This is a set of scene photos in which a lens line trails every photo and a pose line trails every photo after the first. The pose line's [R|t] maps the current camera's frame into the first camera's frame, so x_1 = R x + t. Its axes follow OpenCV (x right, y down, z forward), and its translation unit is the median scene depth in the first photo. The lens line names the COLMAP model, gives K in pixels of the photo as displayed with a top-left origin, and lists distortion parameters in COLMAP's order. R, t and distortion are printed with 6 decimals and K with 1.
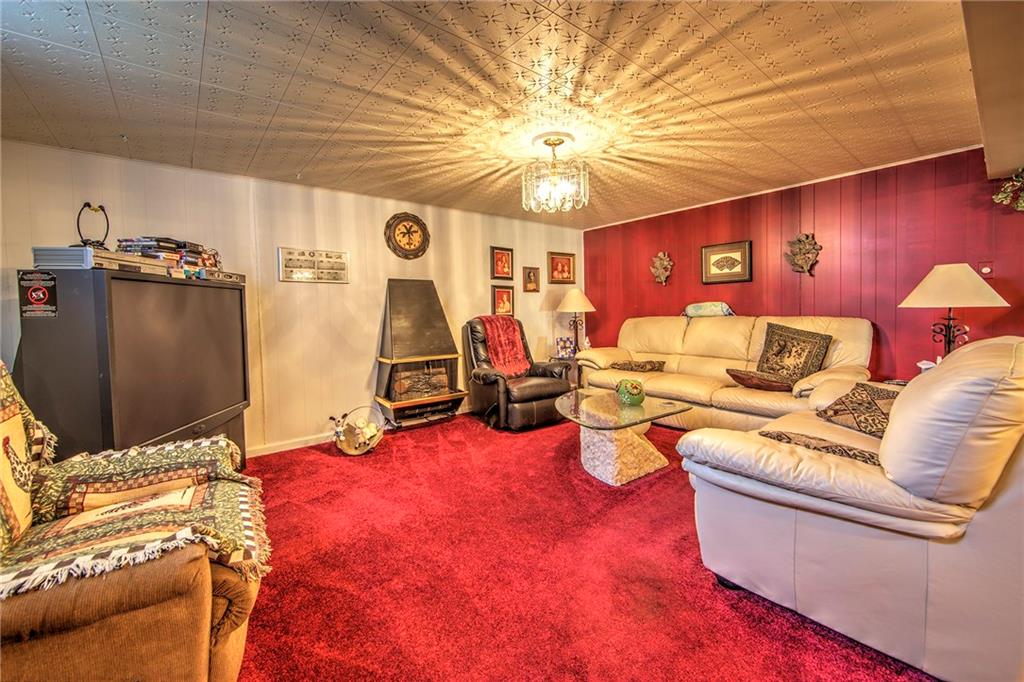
lens RADIAL K [[407.8, 0, 514.8], [0, 407.8, 306.2], [0, 0, 1]] dist [-0.006577, 0.000298]
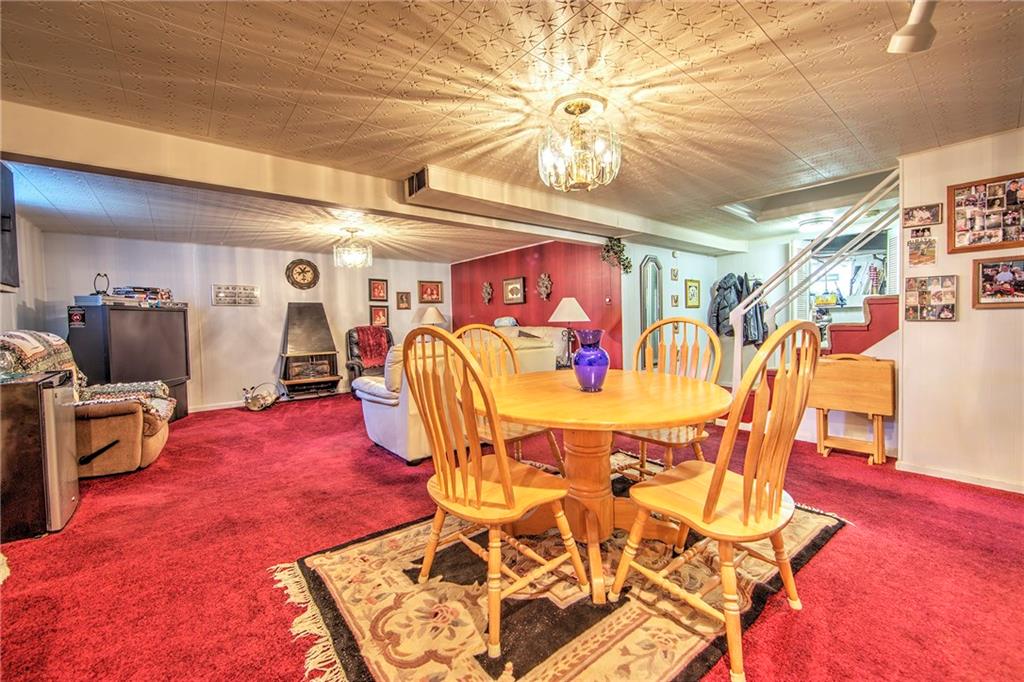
lens RADIAL K [[414.1, 0, 510.4], [0, 414.1, 315.5], [0, 0, 1]] dist [-0.001141, -0.000277]
pose [[0.999869, -0.001609, -0.016123, 0.560835], [0.001591, 0.999998, -0.001110, -0.015095], [0.016125, 0.001085, 0.999869, -0.558936]]
